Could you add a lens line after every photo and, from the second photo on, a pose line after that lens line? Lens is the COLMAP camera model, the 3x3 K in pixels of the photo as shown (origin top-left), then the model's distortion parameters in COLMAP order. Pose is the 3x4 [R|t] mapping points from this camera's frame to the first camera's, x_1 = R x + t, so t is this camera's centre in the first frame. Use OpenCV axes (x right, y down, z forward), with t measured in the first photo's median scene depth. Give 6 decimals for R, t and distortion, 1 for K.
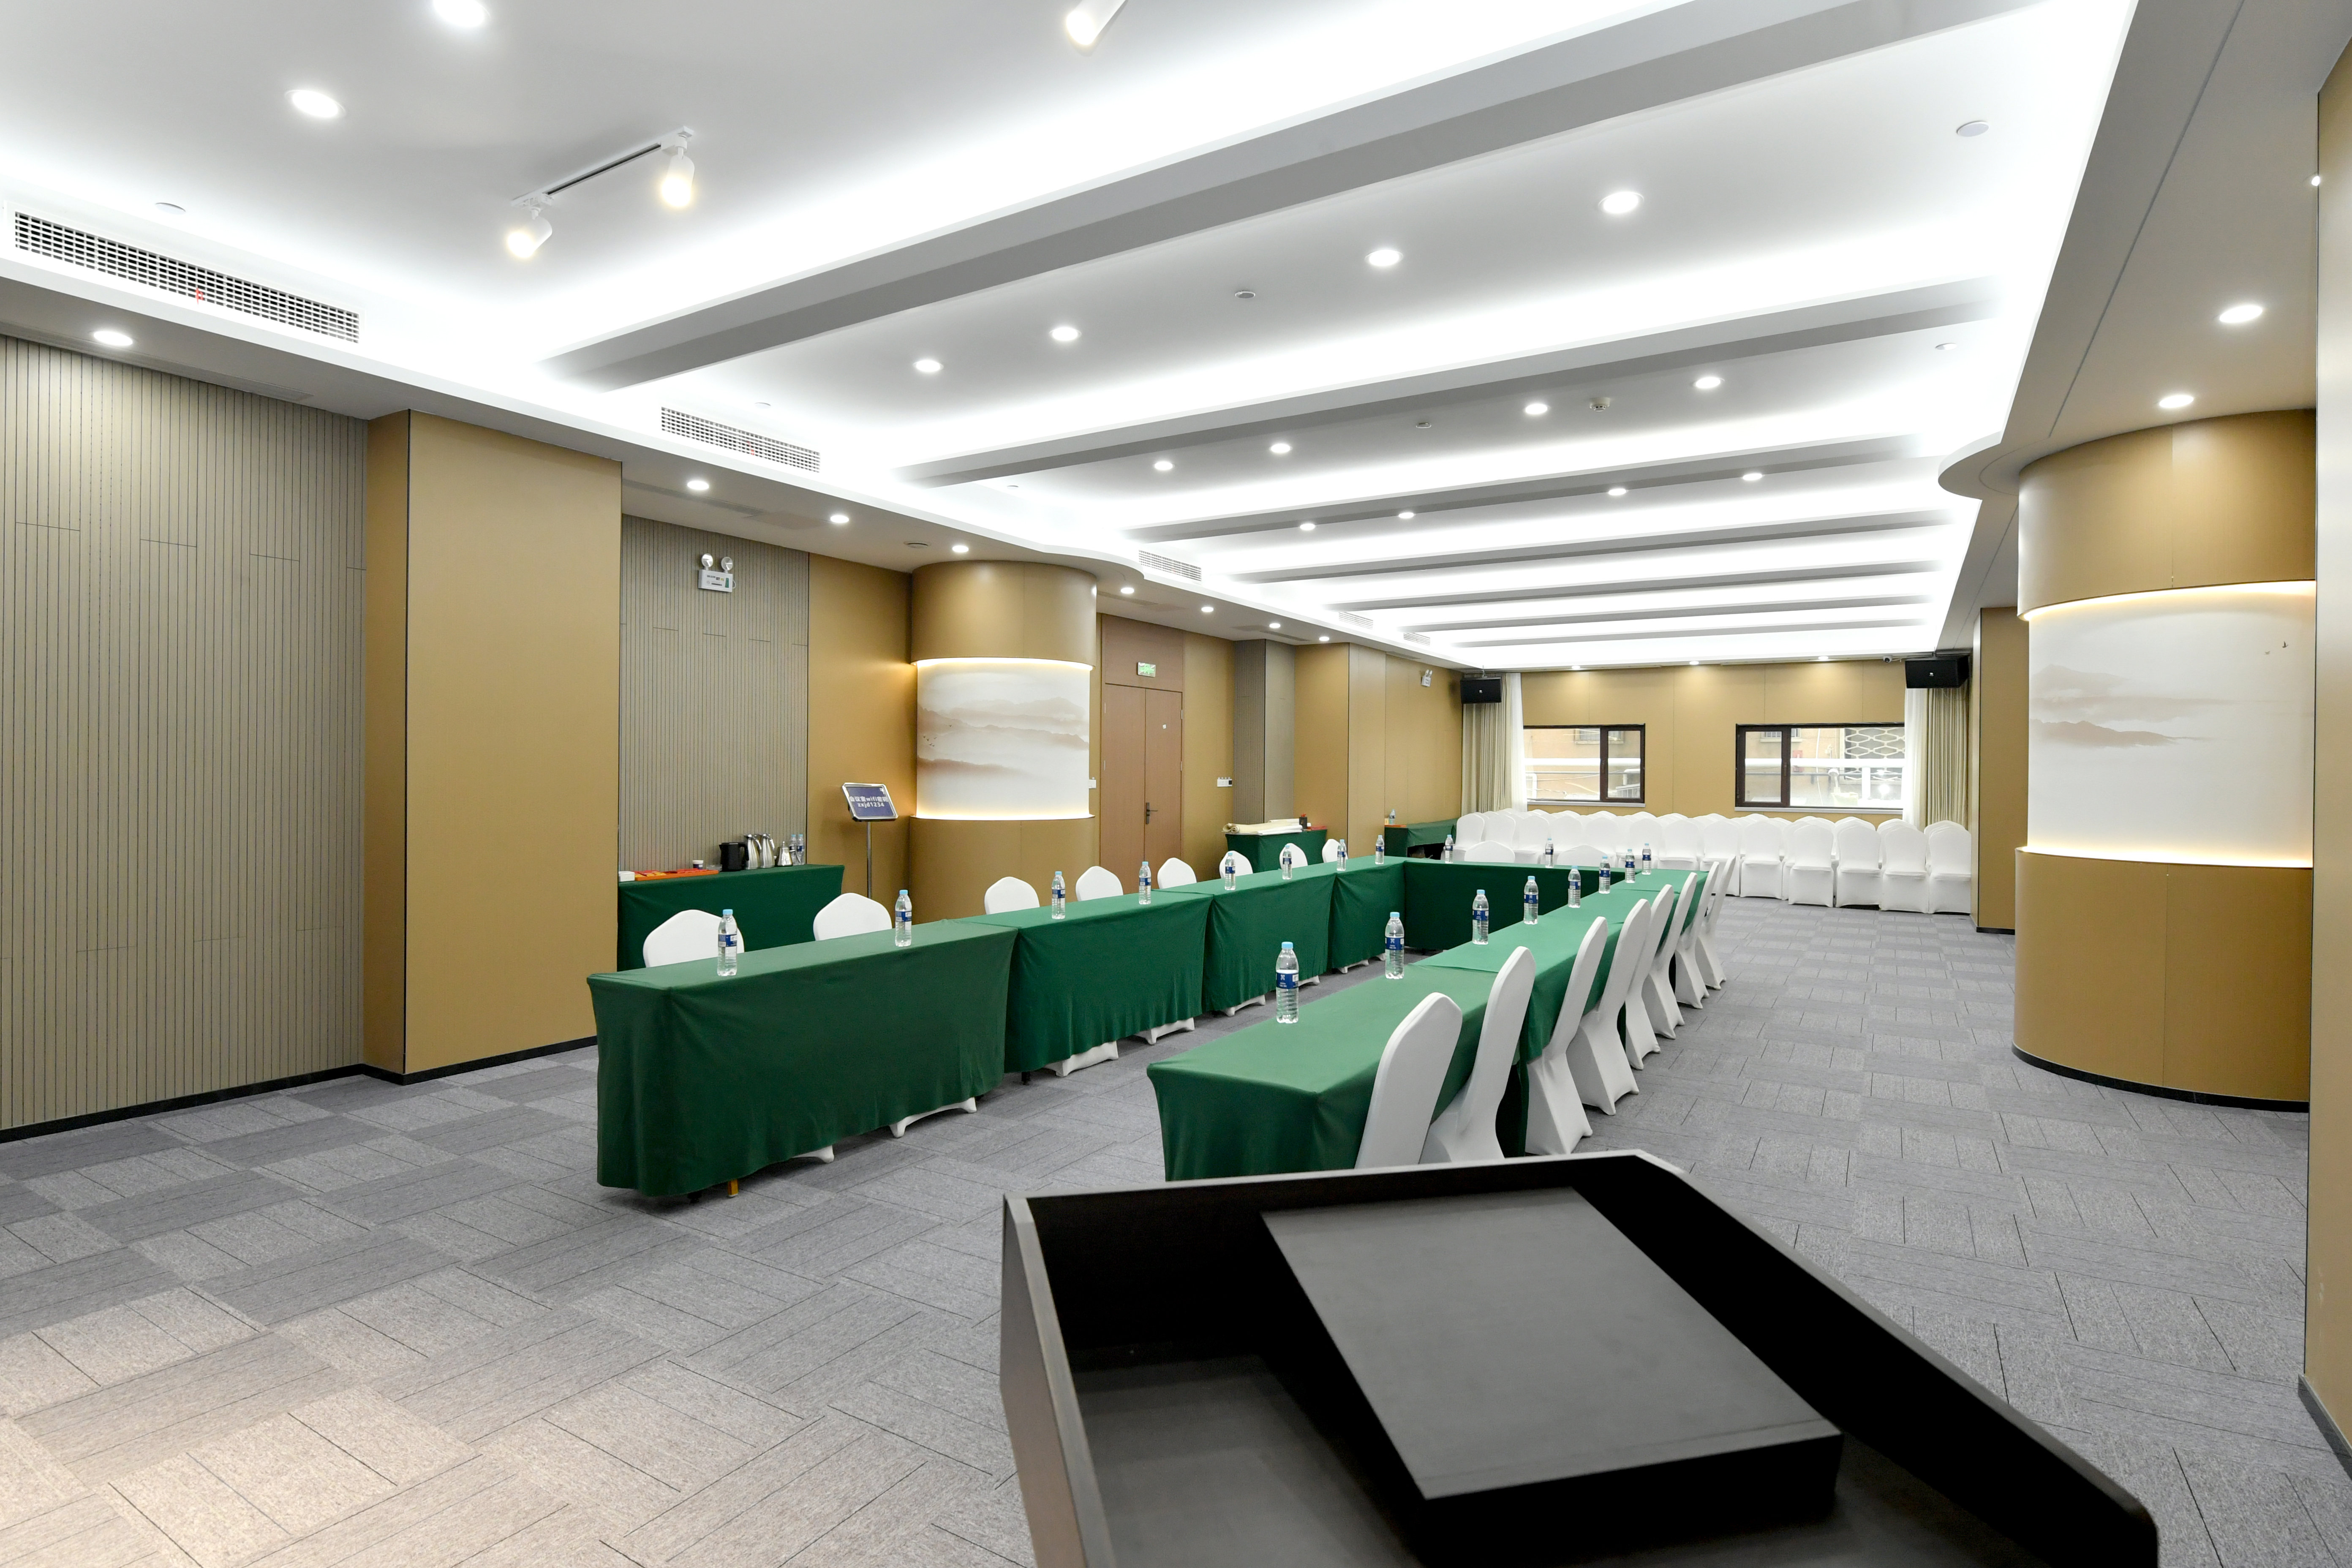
lens RADIAL K [[1194.5, 0, 1176.0], [0, 1194.5, 784.0], [0, 0, 1]] dist [0.000428, 0.000010]
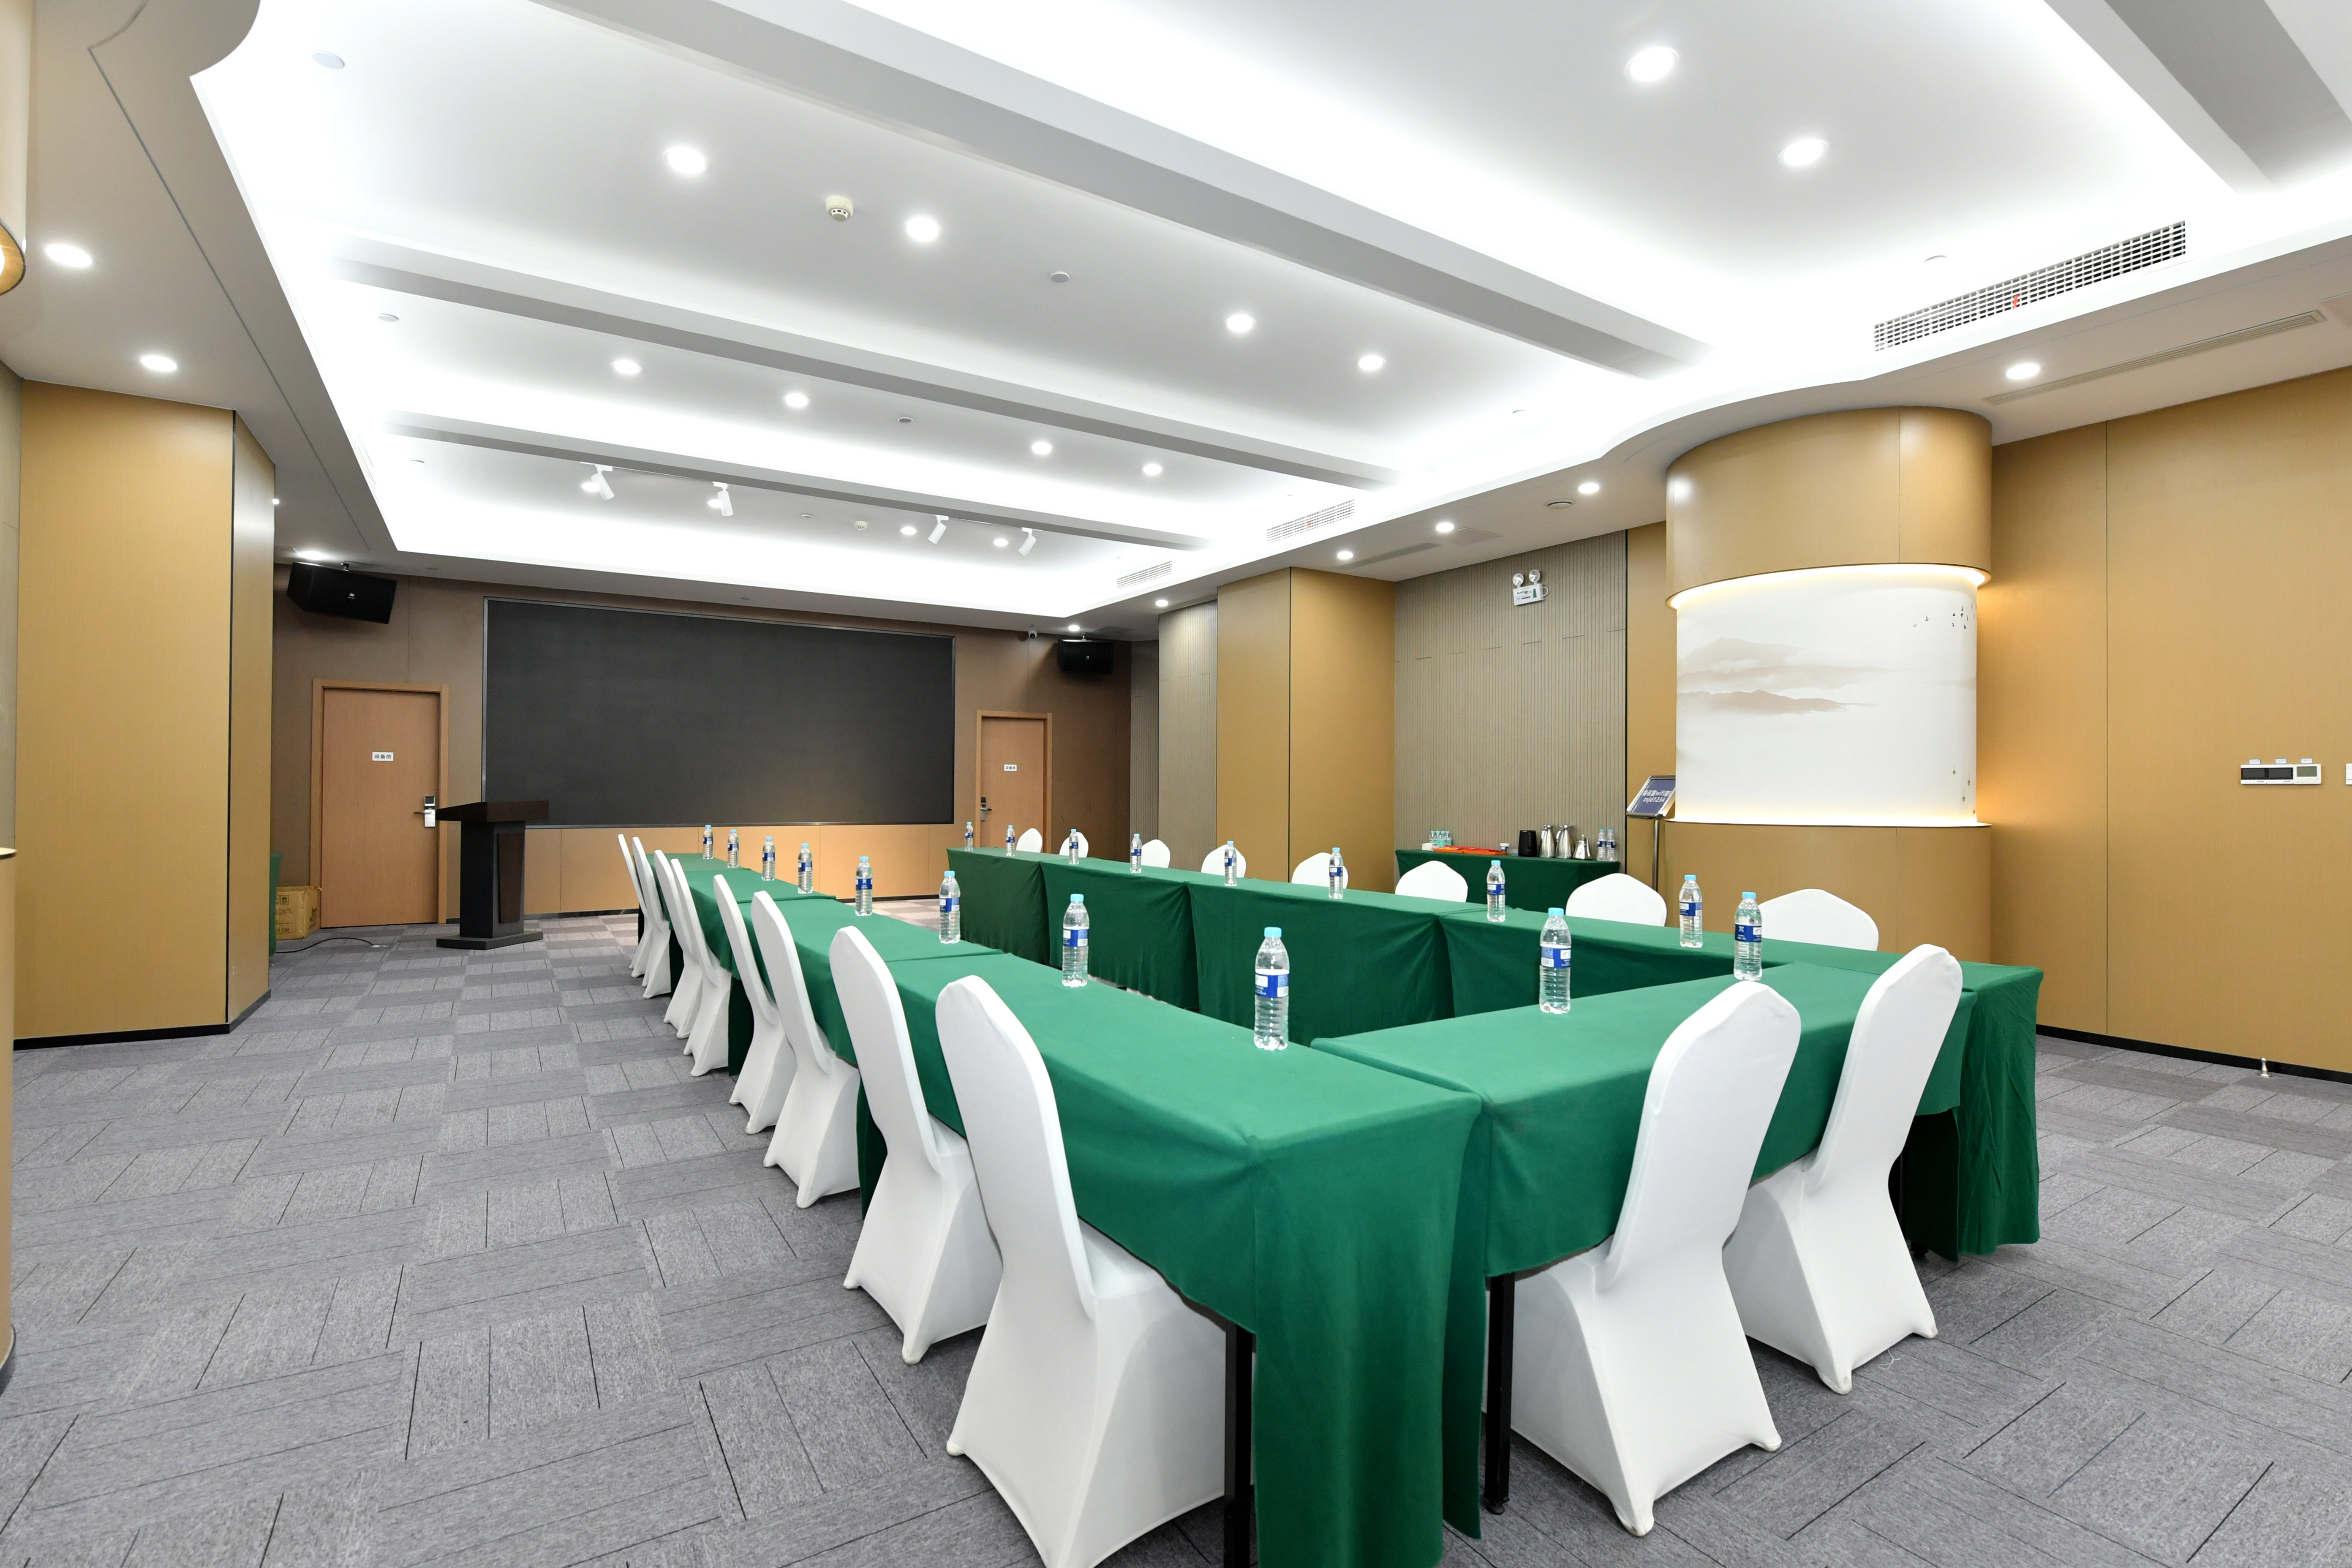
lens RADIAL K [[1052.3, 0, 1176.0], [0, 1052.3, 784.0], [0, 0, 1]] dist [-0.000253, -0.000010]
pose [[-0.432032, 0.007441, -0.901828, 0.694621], [0.004355, 0.999972, 0.006165, 0.007315], [0.901848, -0.001264, -0.432052, 1.141193]]
